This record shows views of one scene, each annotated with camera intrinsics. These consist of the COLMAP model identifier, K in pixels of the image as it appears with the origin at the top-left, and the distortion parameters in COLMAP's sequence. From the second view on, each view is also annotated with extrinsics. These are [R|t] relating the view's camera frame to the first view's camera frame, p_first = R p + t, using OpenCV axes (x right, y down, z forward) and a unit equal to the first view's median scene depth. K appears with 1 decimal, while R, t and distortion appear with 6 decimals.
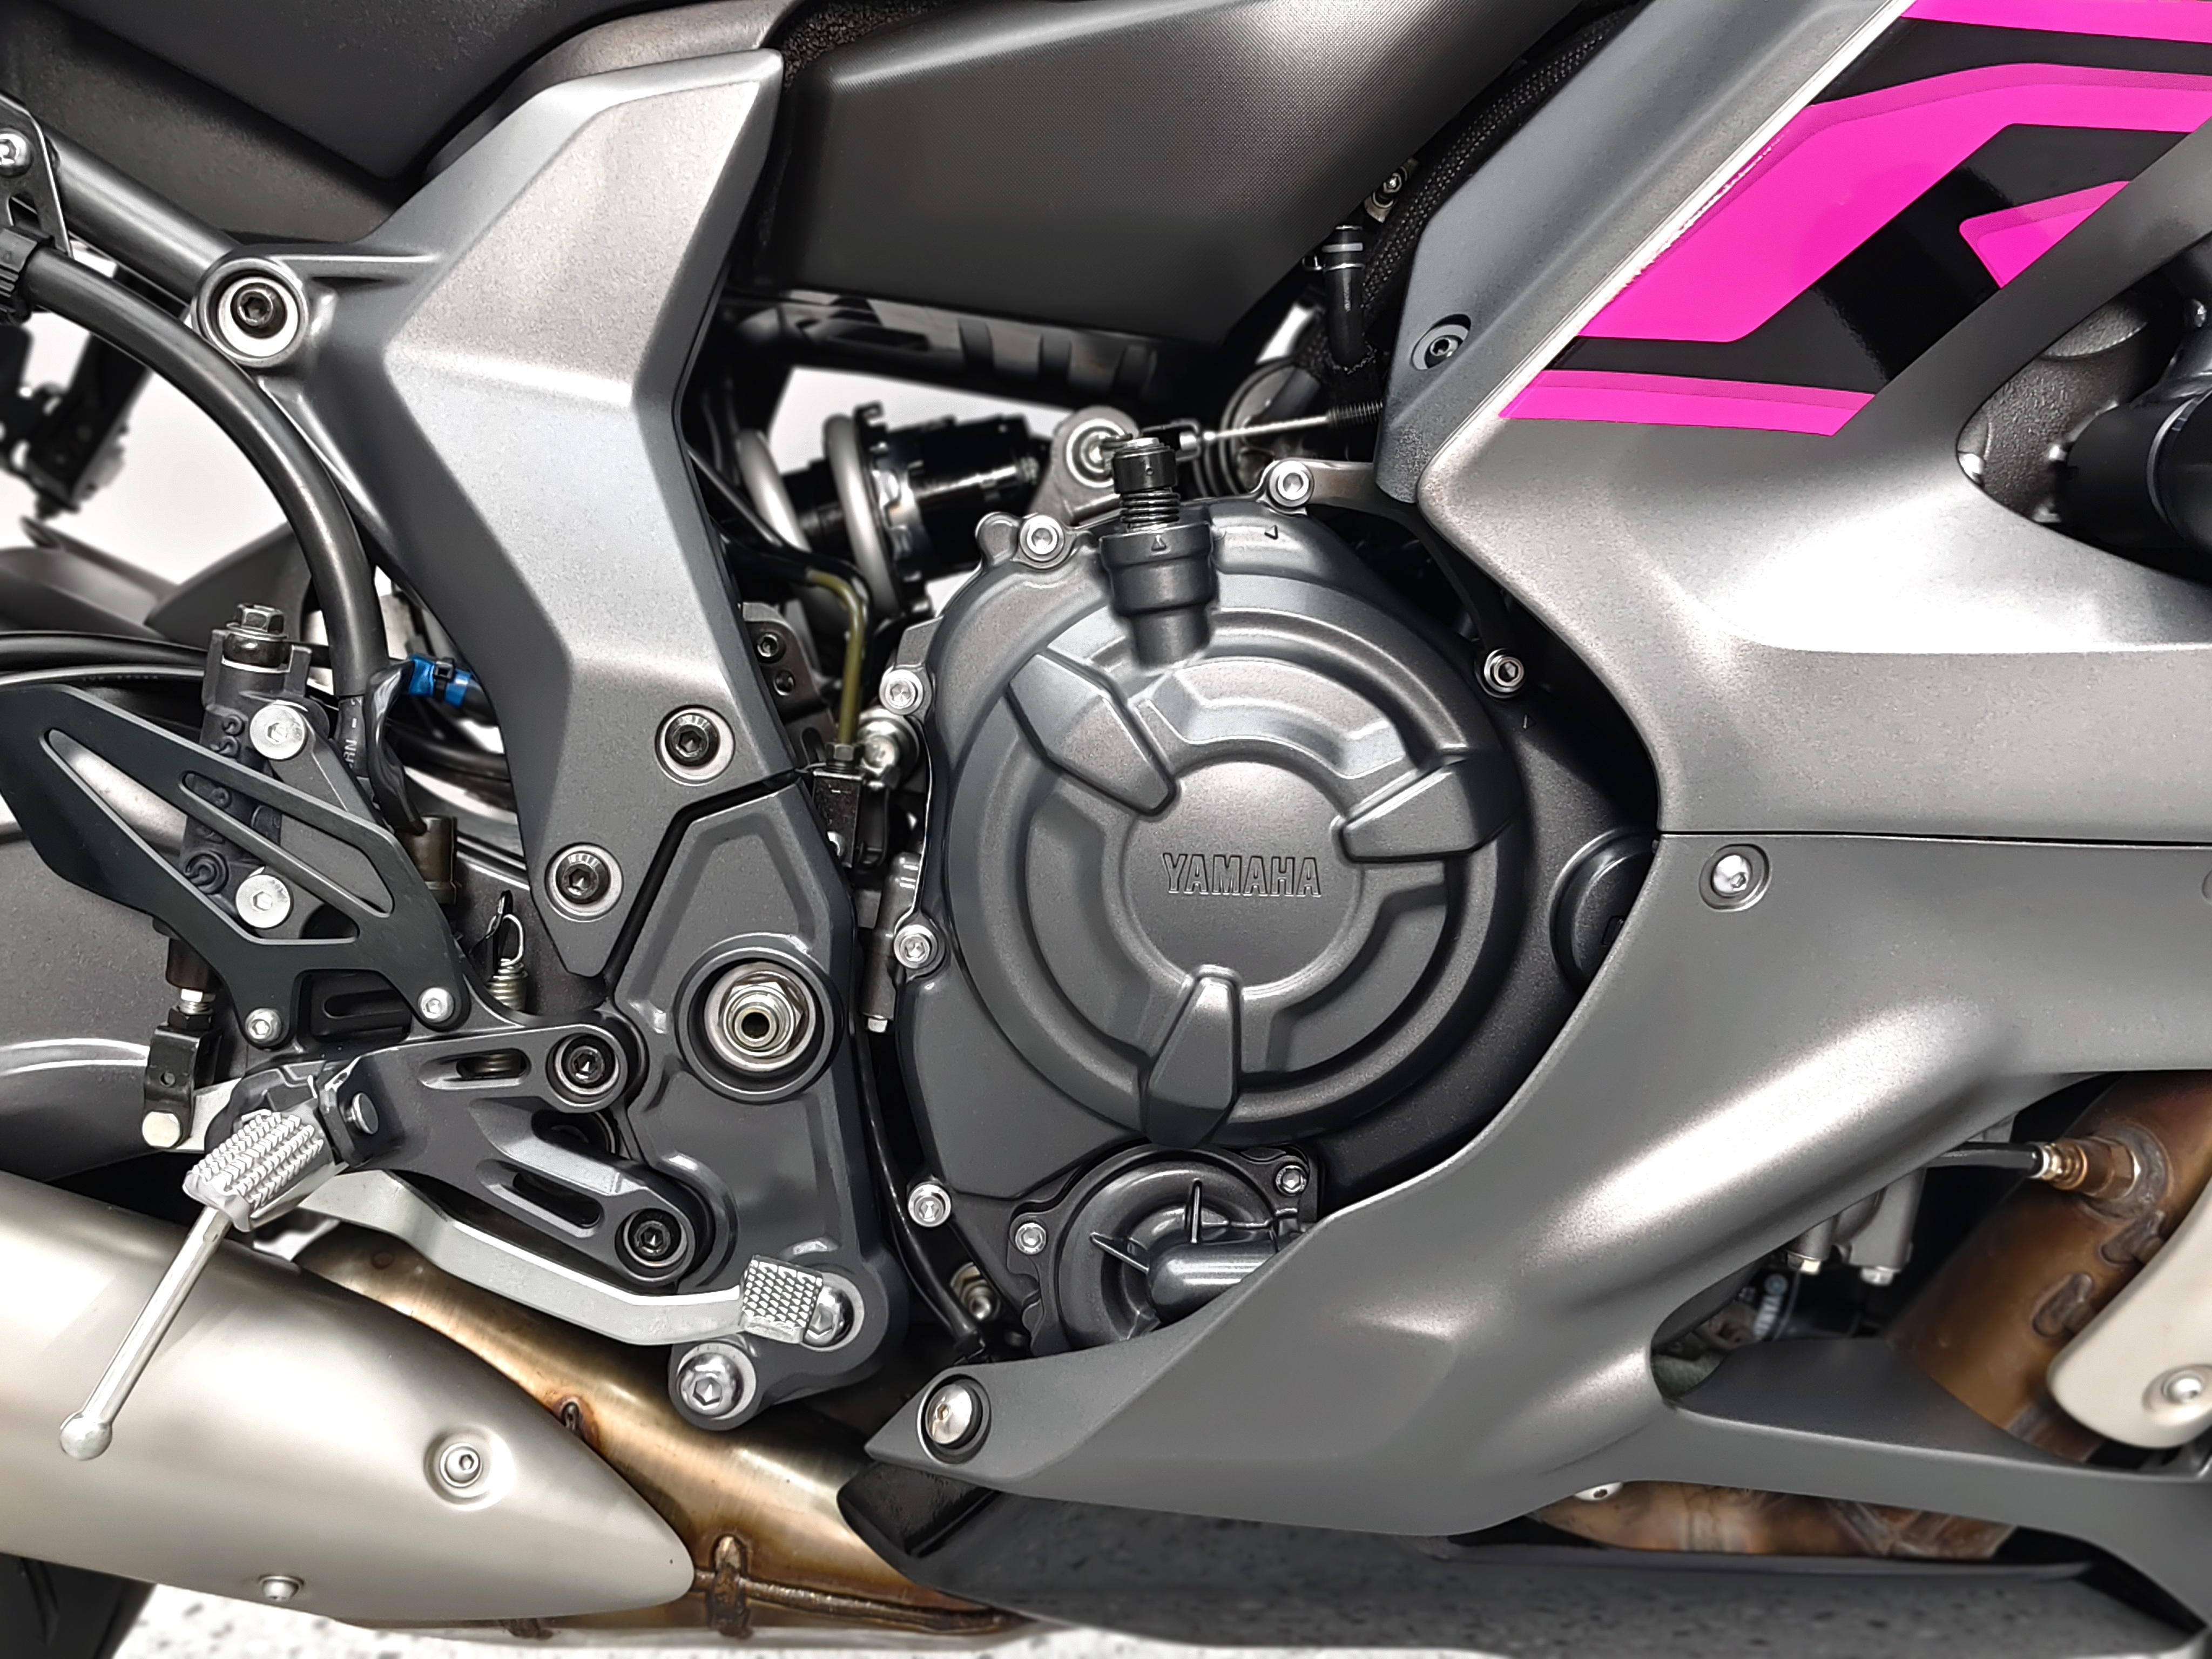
lens RADIAL K [[2270.2, 0, 1106.0], [0, 2270.2, 829.5], [0, 0, 1]] dist [0.025981, 0.004894]
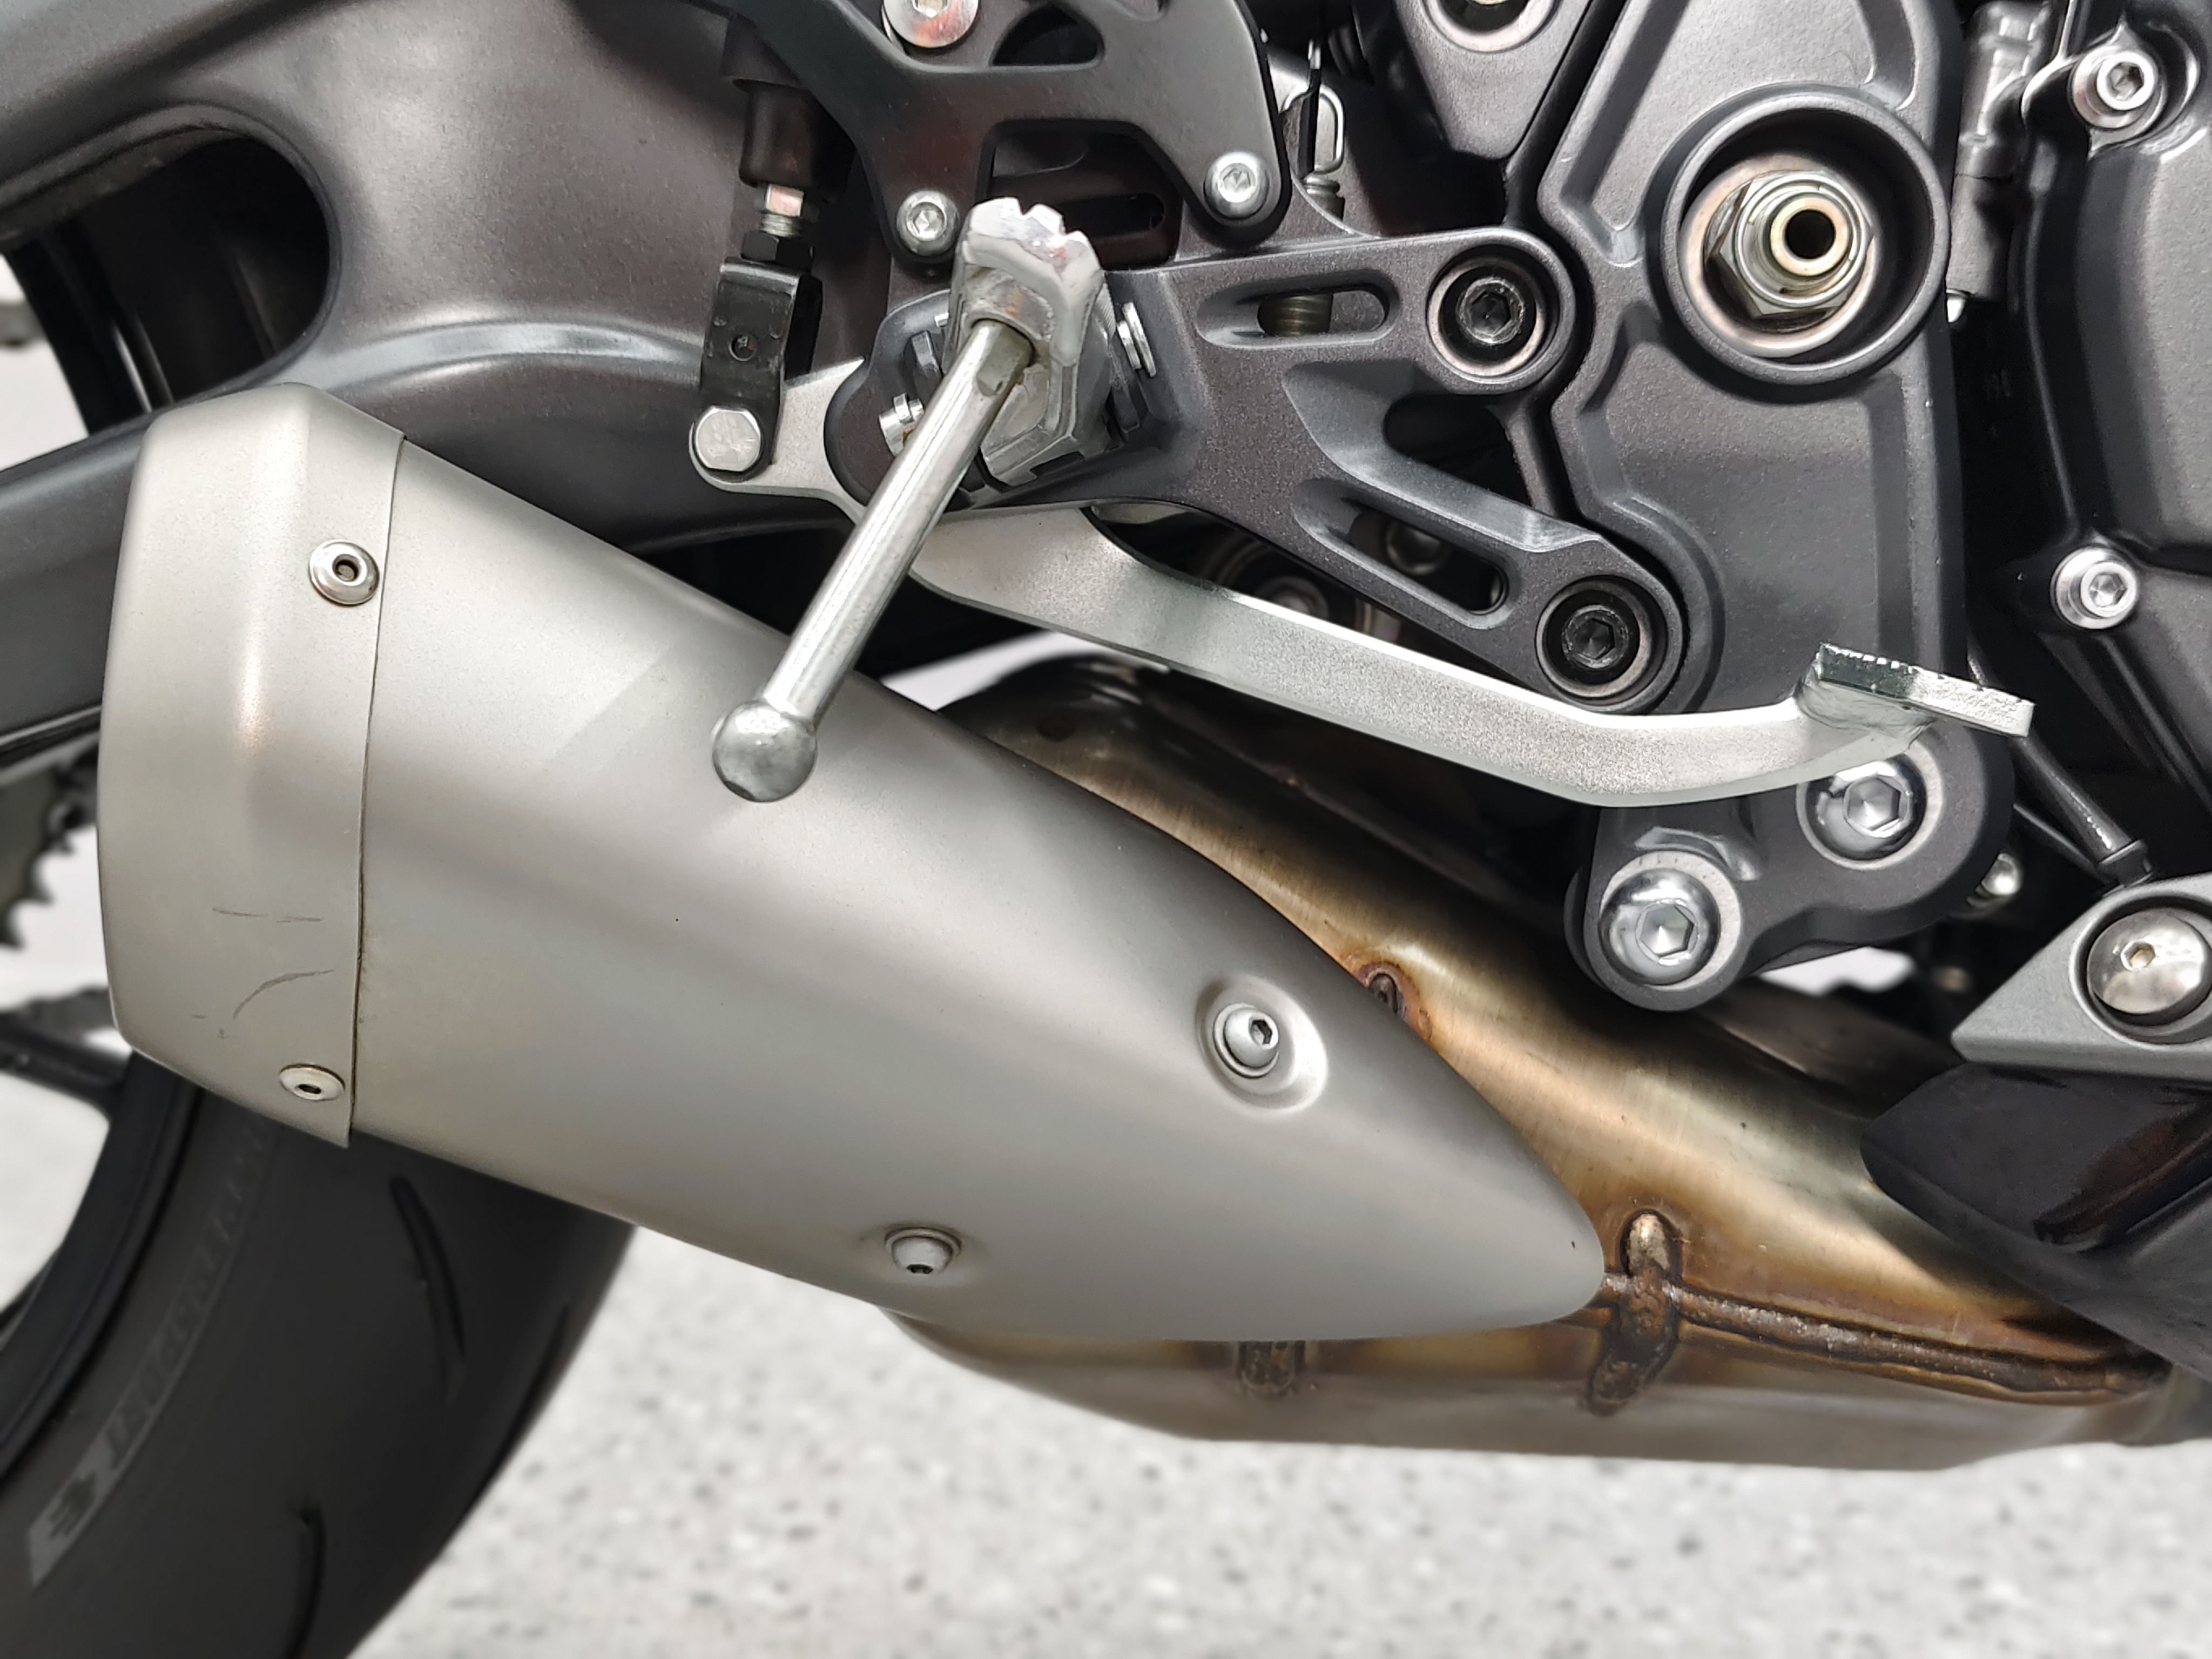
lens RADIAL K [[2270.2, 0, 1106.0], [0, 2270.2, 829.5], [0, 0, 1]] dist [0.025981, 0.004894]
pose [[0.997786, 0.009236, -0.065855, -0.284265], [-0.009989, 0.999888, -0.011106, 0.236447], [0.065745, 0.011739, 0.997767, 0.445476]]
